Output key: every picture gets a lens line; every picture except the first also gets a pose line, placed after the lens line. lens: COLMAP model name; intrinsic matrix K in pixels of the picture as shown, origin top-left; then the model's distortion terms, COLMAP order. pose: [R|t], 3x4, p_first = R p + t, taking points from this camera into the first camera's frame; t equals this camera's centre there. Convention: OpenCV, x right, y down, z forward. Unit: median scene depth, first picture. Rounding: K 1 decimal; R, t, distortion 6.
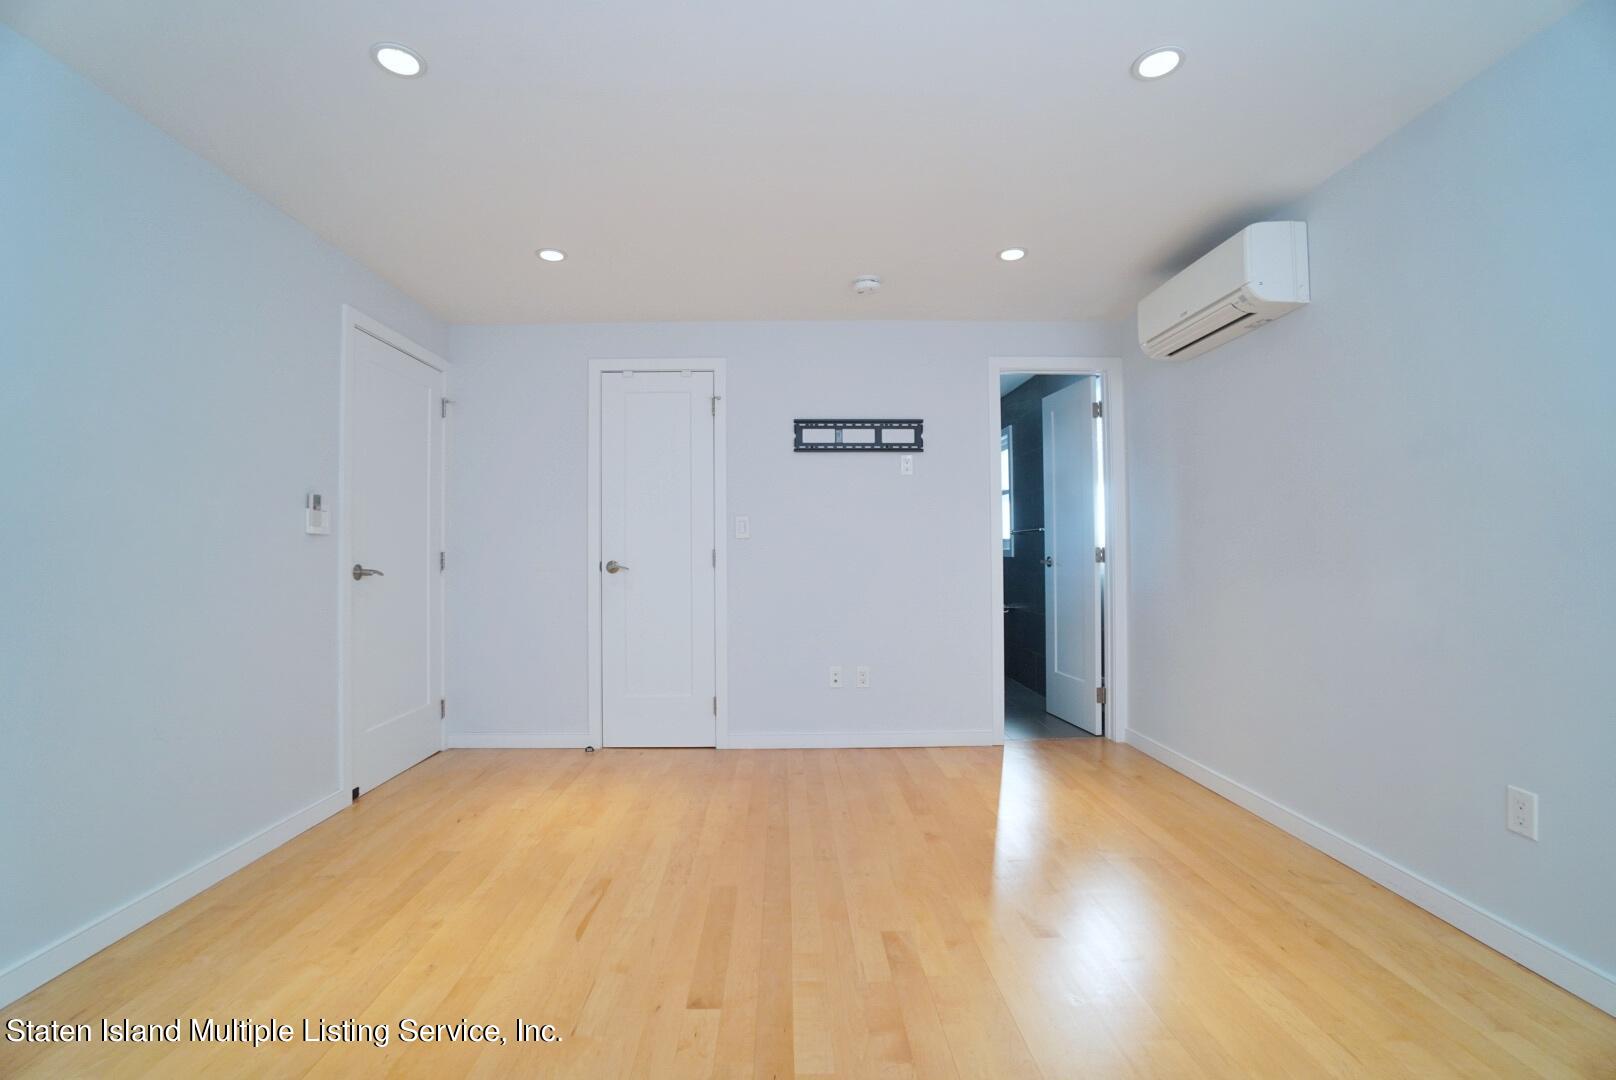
lens RADIAL K [[708.0, 0, 783.8], [0, 708.0, 535.7], [0, 0, 1]] dist [-0.062641, 0.023411]
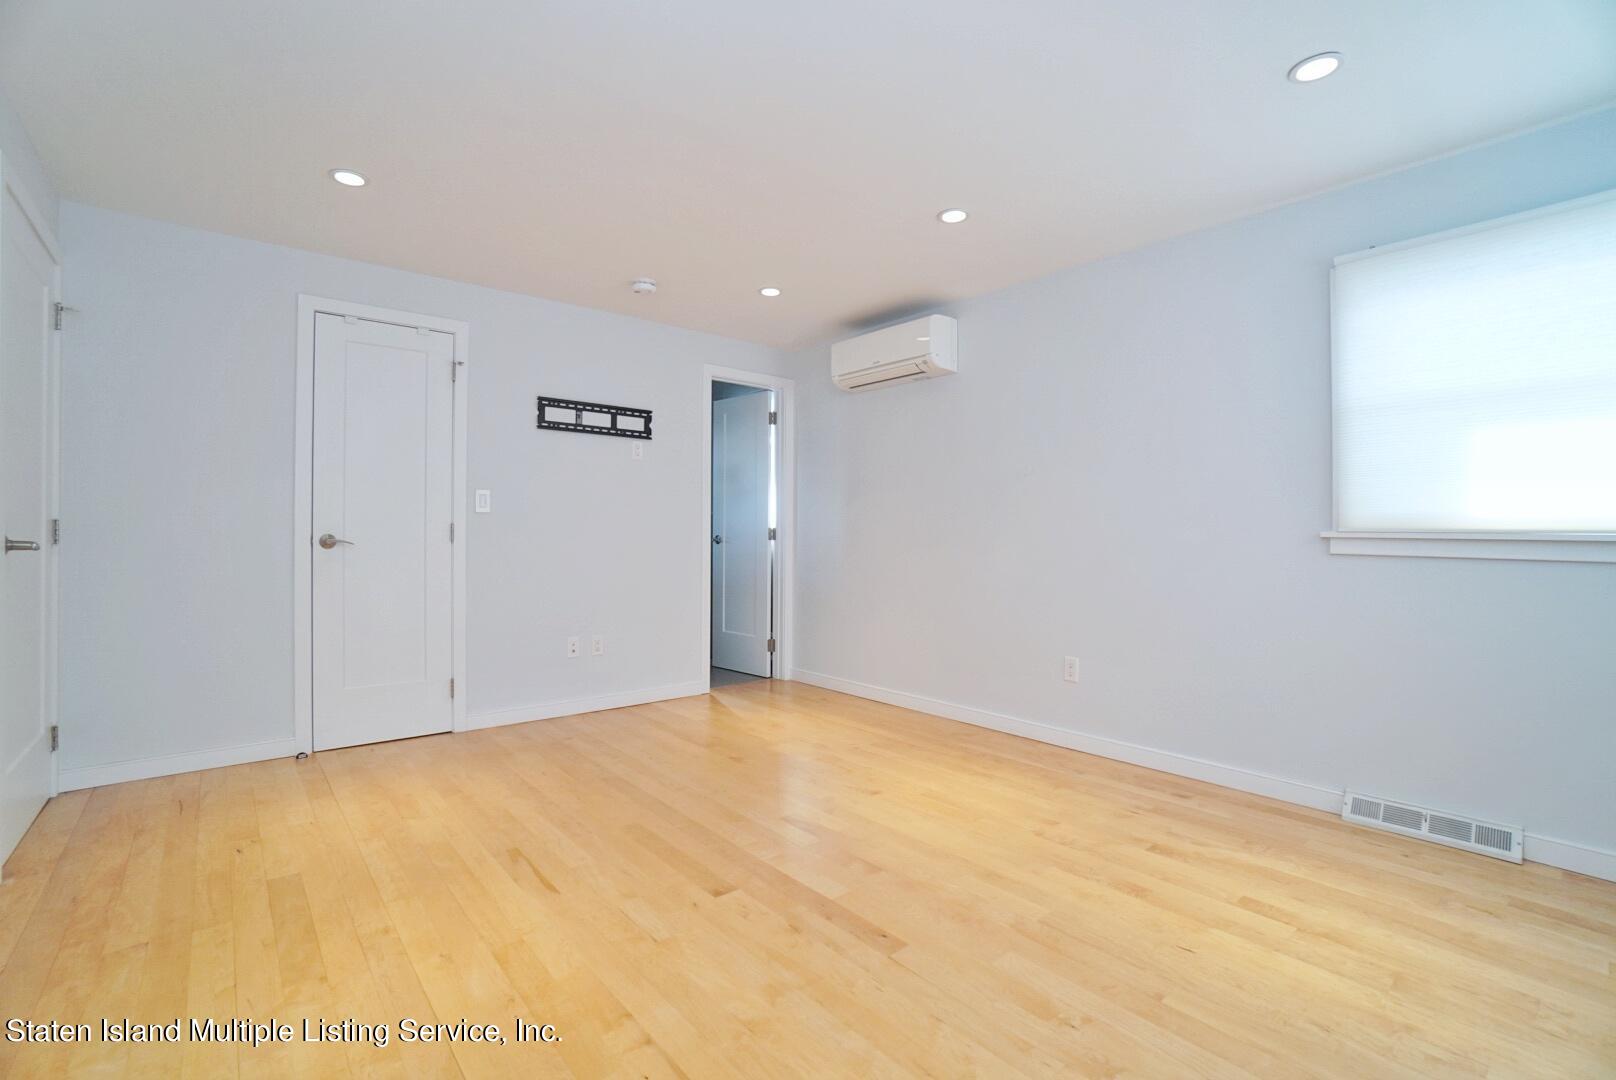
lens RADIAL K [[708.0, 0, 783.8], [0, 708.0, 535.7], [0, 0, 1]] dist [-0.062641, 0.023411]
pose [[0.780958, 0.009519, 0.624511, -0.335742], [-0.025109, 0.999554, 0.016165, 0.009640], [-0.624079, -0.028305, 0.780848, -0.007496]]
